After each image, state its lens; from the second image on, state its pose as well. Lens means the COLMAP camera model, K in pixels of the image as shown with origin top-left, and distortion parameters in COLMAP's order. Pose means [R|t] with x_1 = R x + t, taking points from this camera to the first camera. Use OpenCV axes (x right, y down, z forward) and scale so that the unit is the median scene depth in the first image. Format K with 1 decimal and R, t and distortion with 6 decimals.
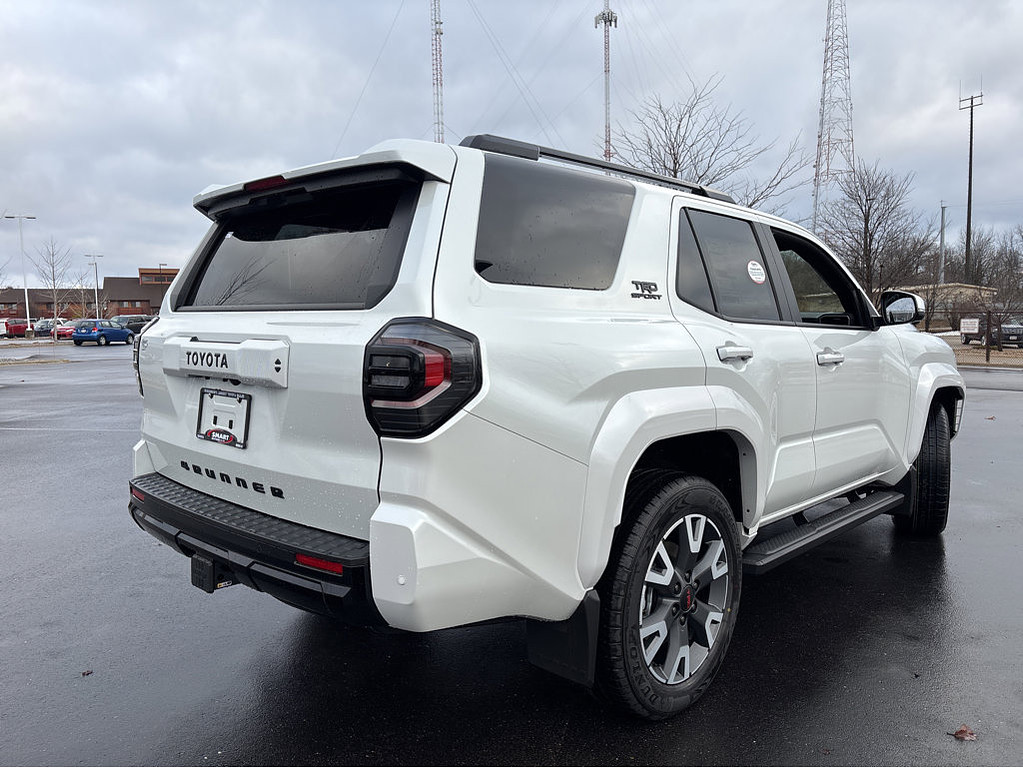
lens RADIAL K [[772.8, 0, 513.5], [0, 772.8, 381.0], [0, 0, 1]] dist [0.013655, -0.001744]
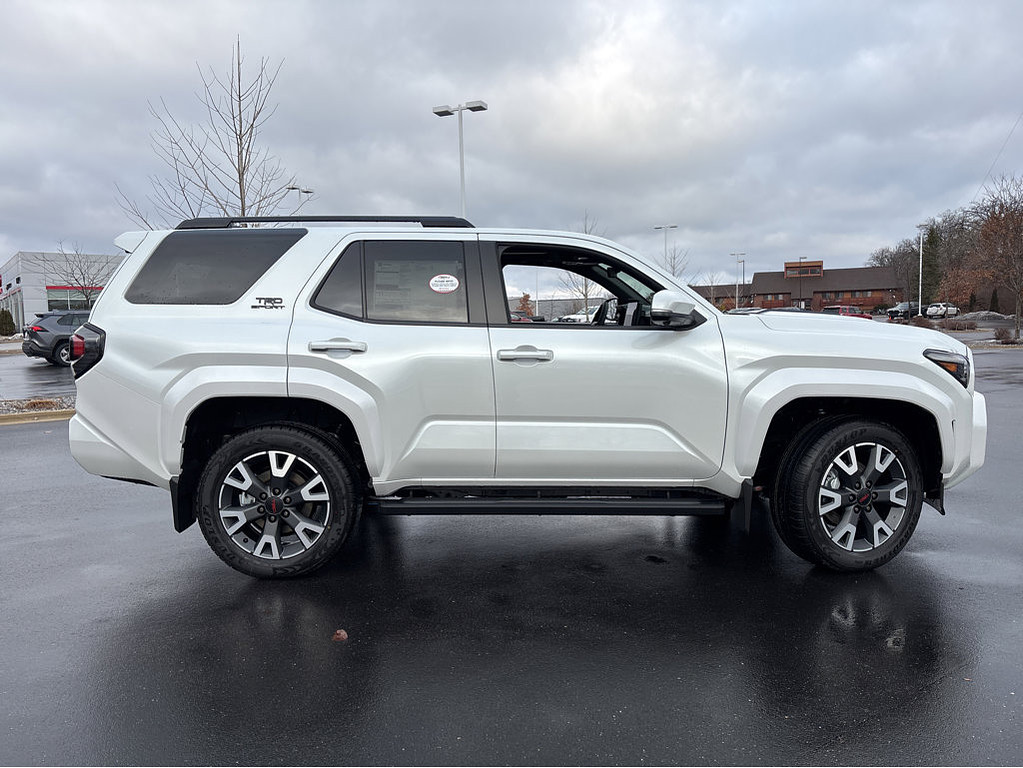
lens RADIAL K [[787.4, 0, 513.7], [0, 787.4, 389.3], [0, 0, 1]] dist [0.081257, -0.136464]
pose [[0.671522, 0.059603, -0.738583, 1.920919], [-0.044792, 0.998202, 0.039828, -0.034770], [0.739629, 0.006337, 0.672985, 0.340529]]
